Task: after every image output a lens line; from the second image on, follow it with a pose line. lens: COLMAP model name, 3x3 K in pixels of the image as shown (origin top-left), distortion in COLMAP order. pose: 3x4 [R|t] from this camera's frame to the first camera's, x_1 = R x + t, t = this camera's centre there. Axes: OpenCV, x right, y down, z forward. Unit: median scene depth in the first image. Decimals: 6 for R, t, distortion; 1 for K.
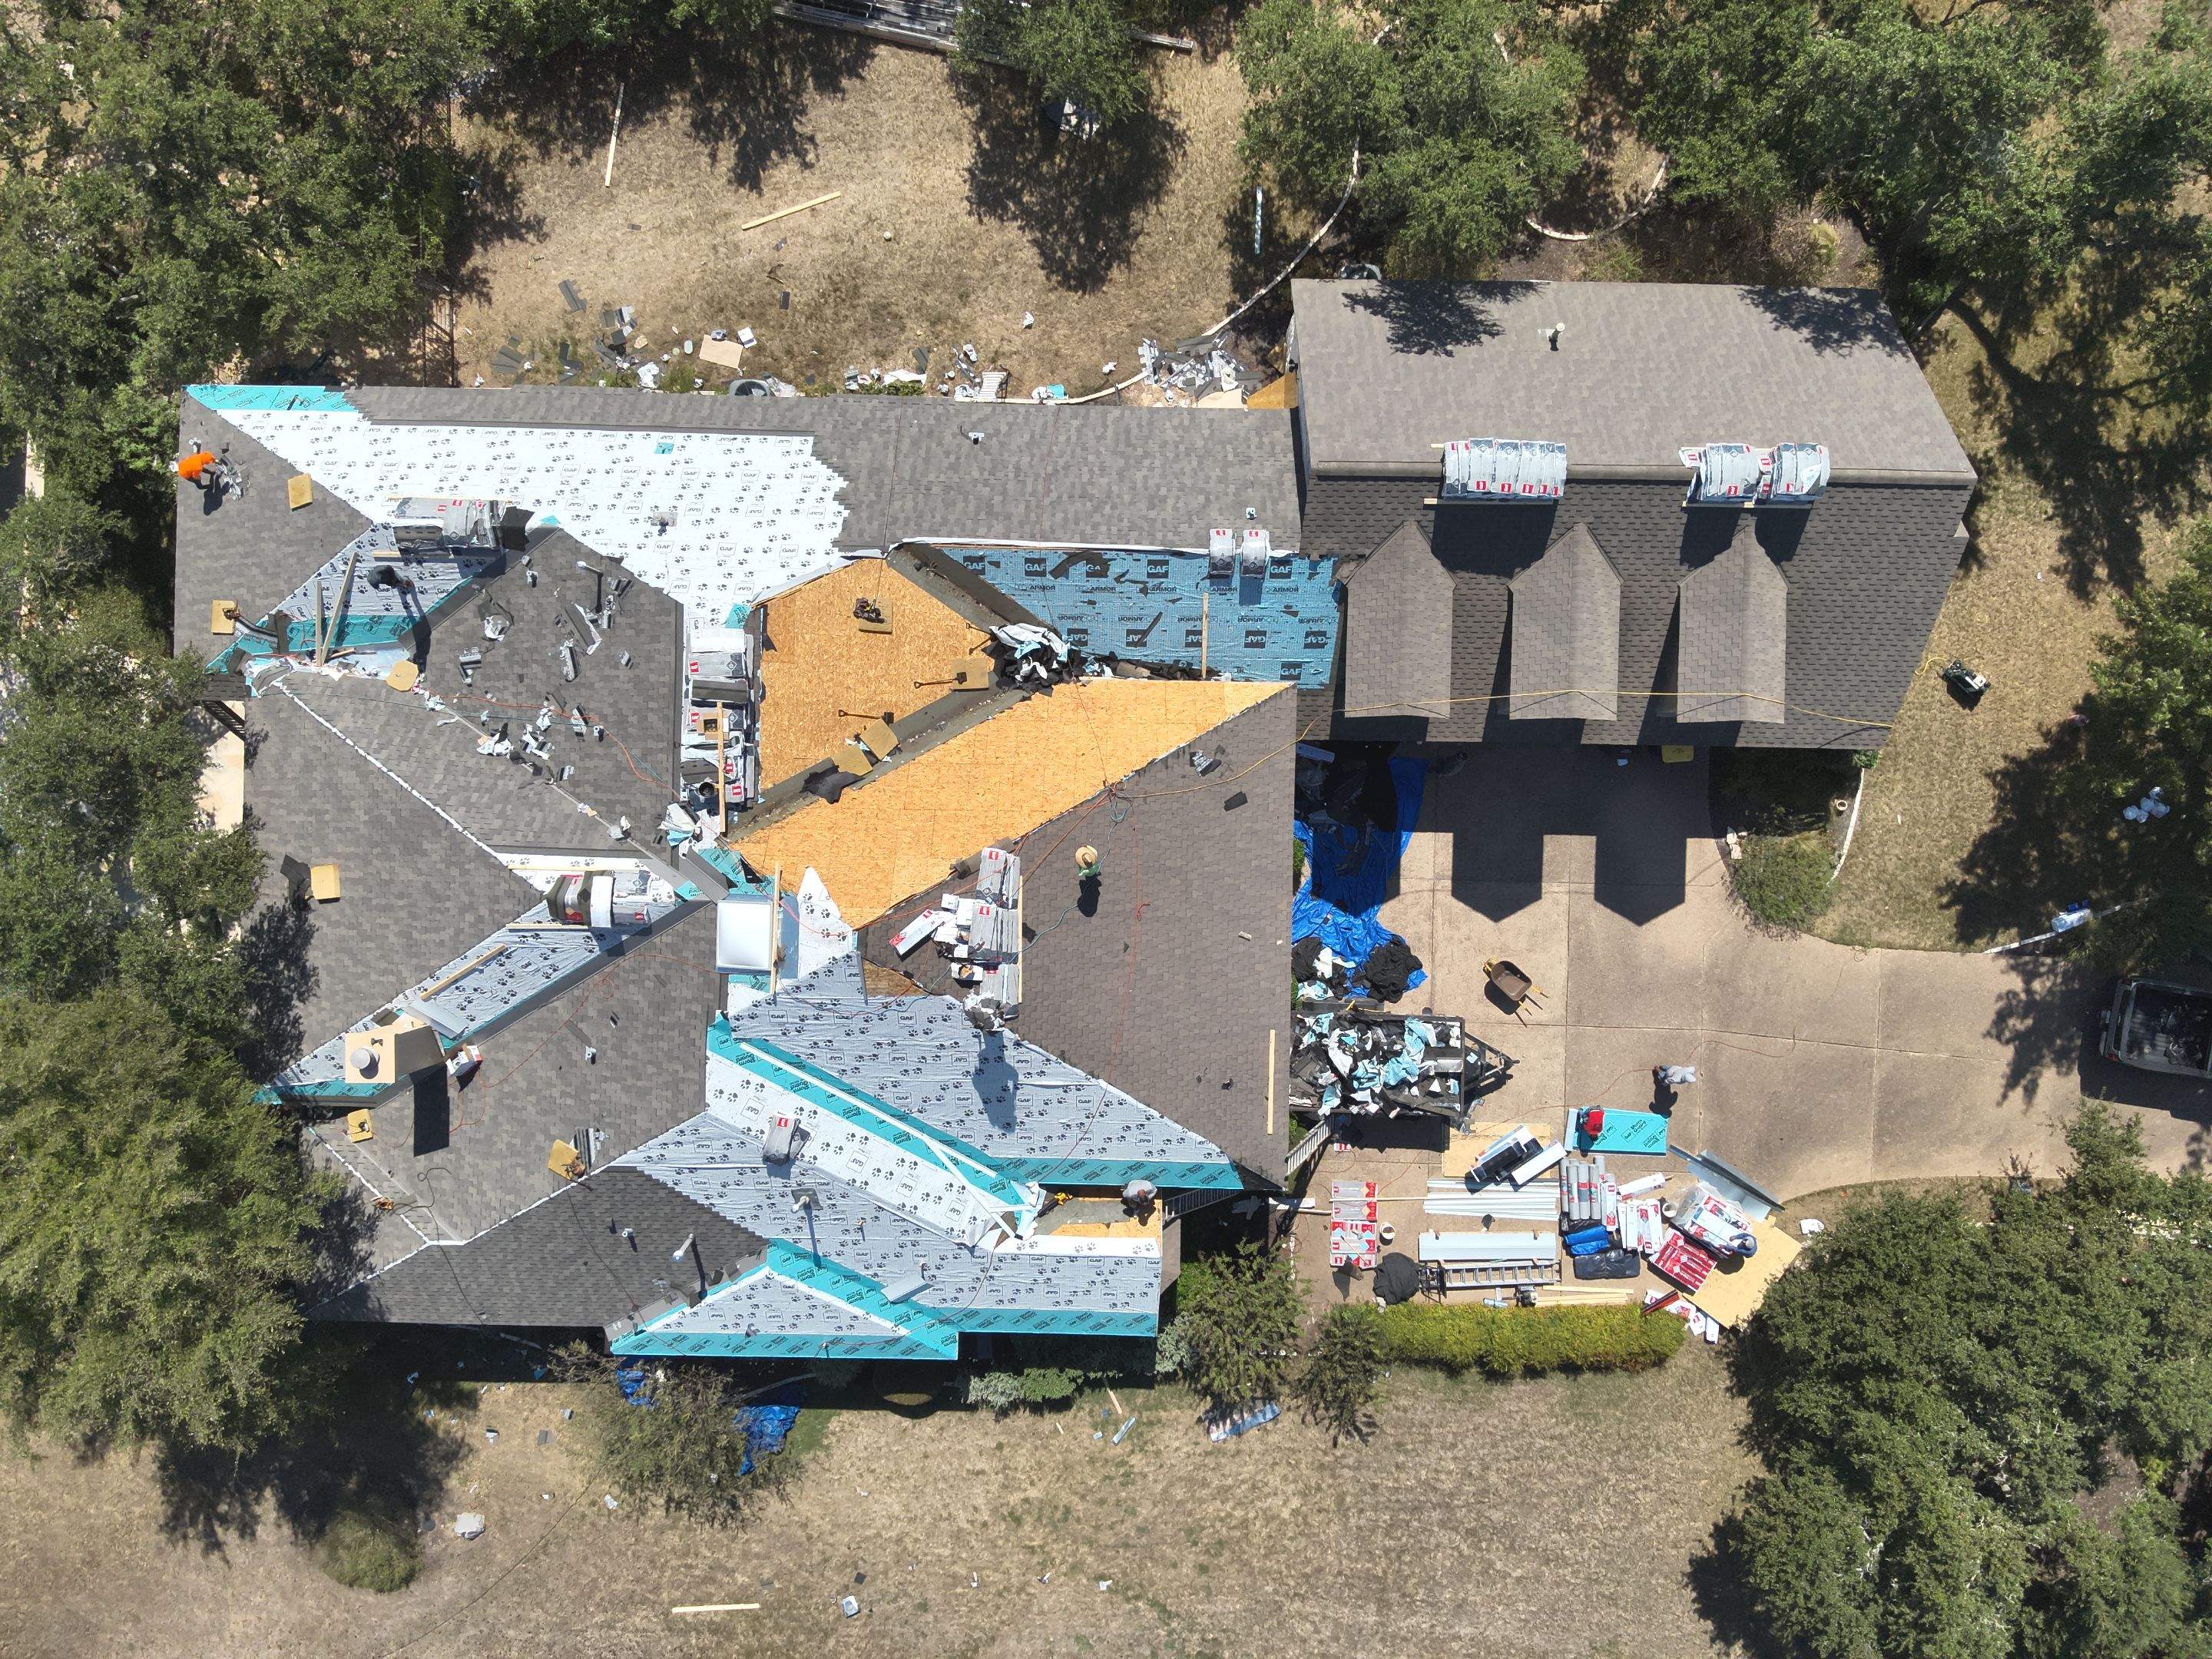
lens RADIAL K [[1656.8, 0, 1050.8], [0, 1656.8, 842.0], [0, 0, 1]] dist [0.254017, -0.501729]
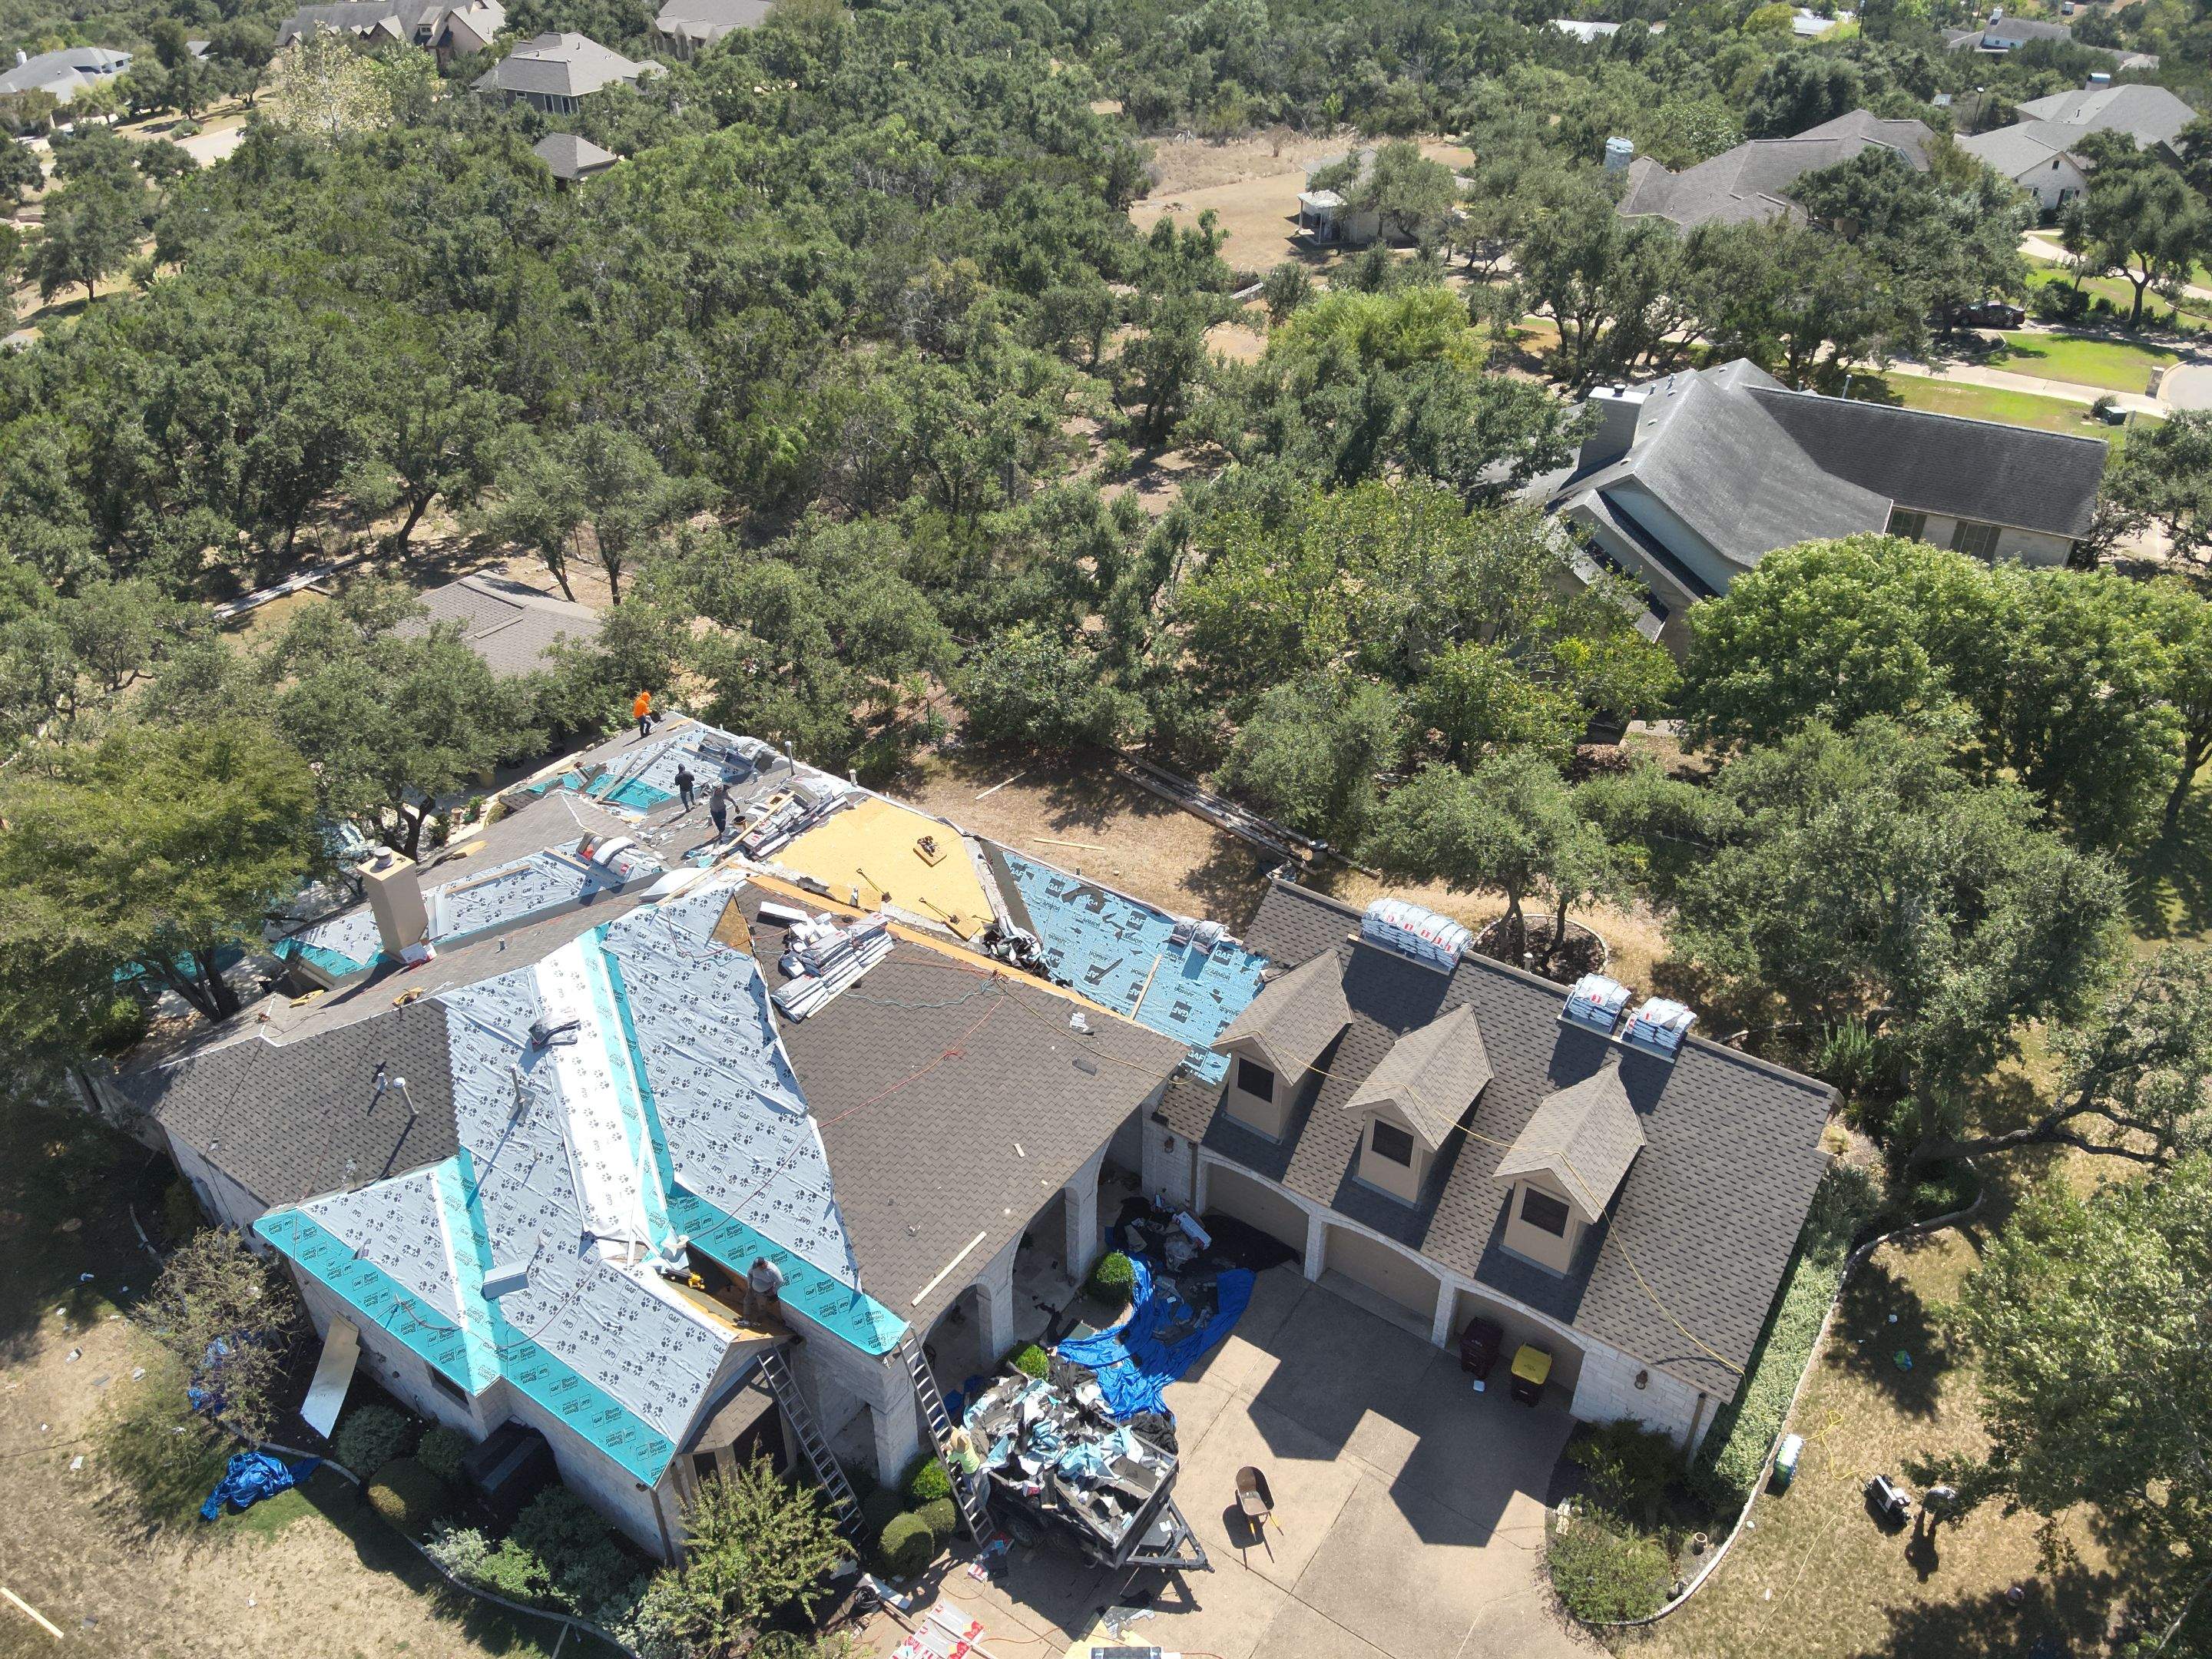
lens RADIAL K [[1656.8, 0, 1050.8], [0, 1656.8, 842.0], [0, 0, 1]] dist [0.254017, -0.501729]
pose [[0.816568, 0.307023, -0.488828, 0.569750], [-0.577235, 0.428441, -0.695153, 0.668353], [-0.003994, 0.849809, 0.527076, 0.306476]]
